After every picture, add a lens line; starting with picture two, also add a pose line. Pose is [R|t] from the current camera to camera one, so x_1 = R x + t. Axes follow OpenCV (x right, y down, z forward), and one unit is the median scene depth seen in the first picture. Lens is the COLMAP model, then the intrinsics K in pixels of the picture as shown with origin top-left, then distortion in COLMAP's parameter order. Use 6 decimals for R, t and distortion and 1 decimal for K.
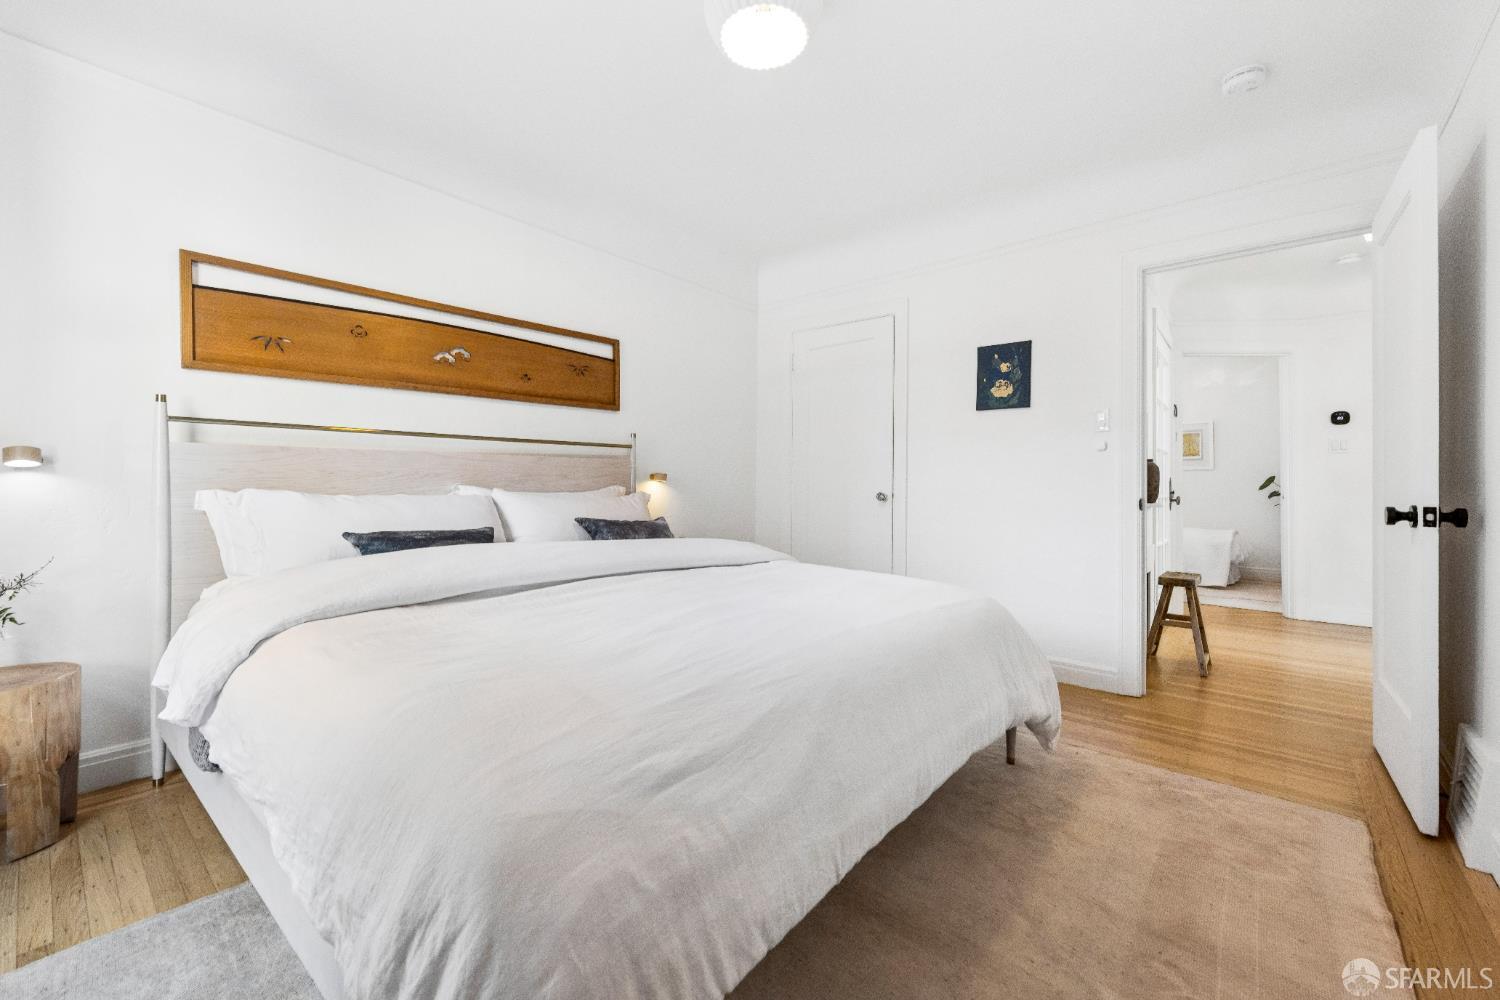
lens RADIAL K [[611.3, 0, 742.7], [0, 611.3, 486.5], [0, 0, 1]] dist [-0.001645, 0.000425]
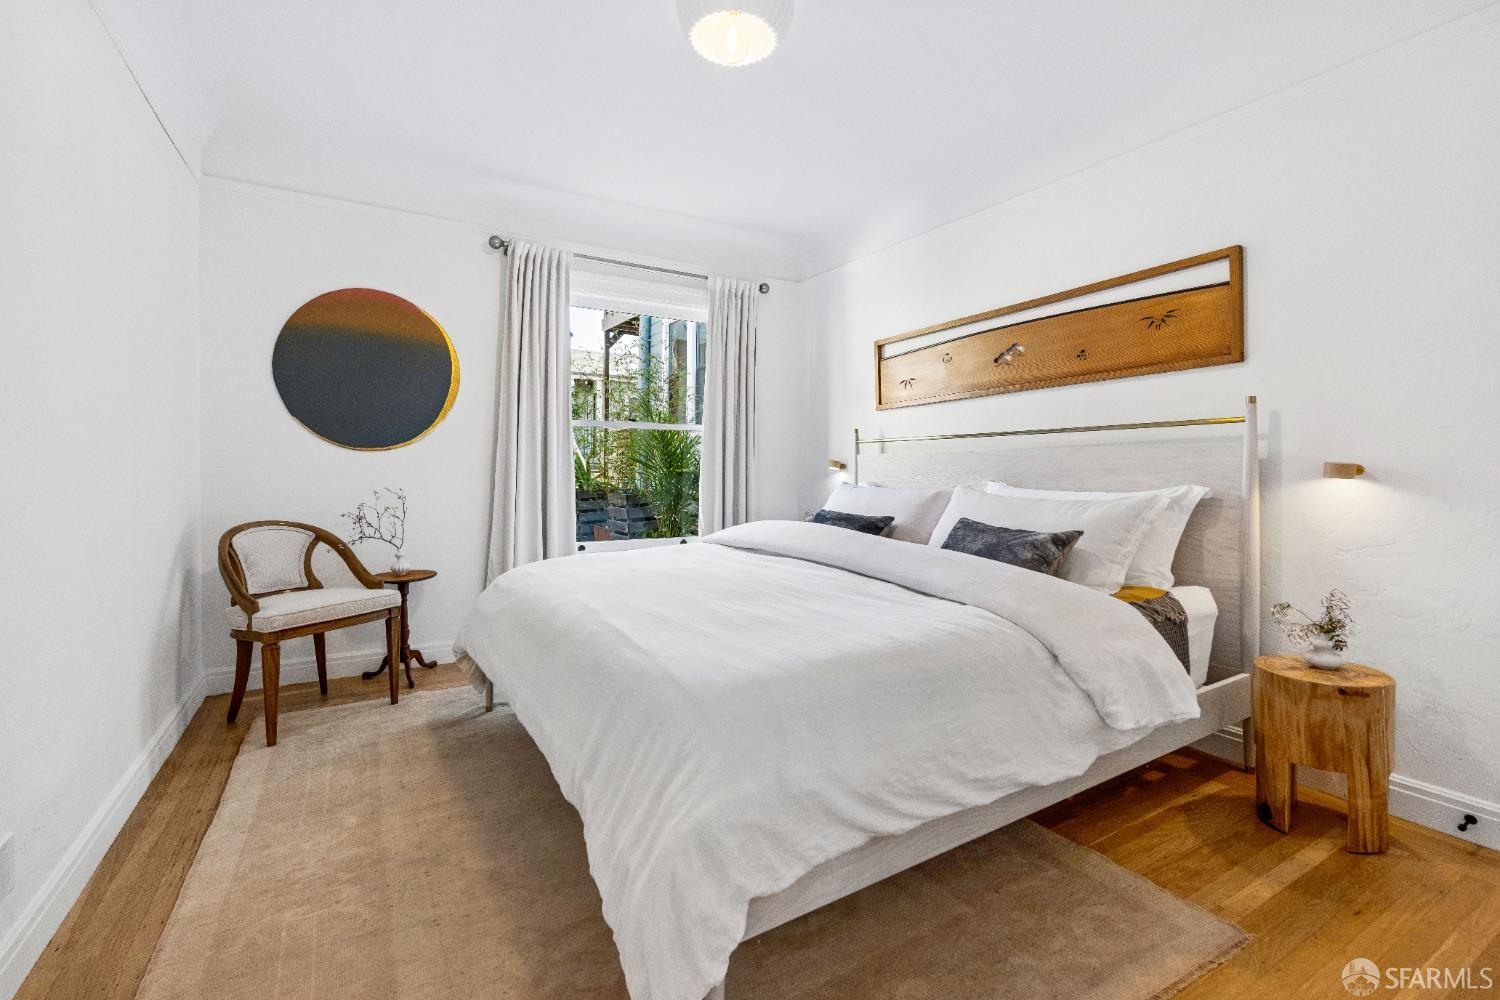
lens RADIAL K [[671.7, 0, 739.9], [0, 671.7, 471.9], [0, 0, 1]] dist [-0.003368, -0.000383]
pose [[-0.340063, -0.001620, -0.940401, 0.673352], [-0.009239, 0.999956, 0.001618, -0.013532], [0.940357, 0.009238, -0.340063, 0.873045]]
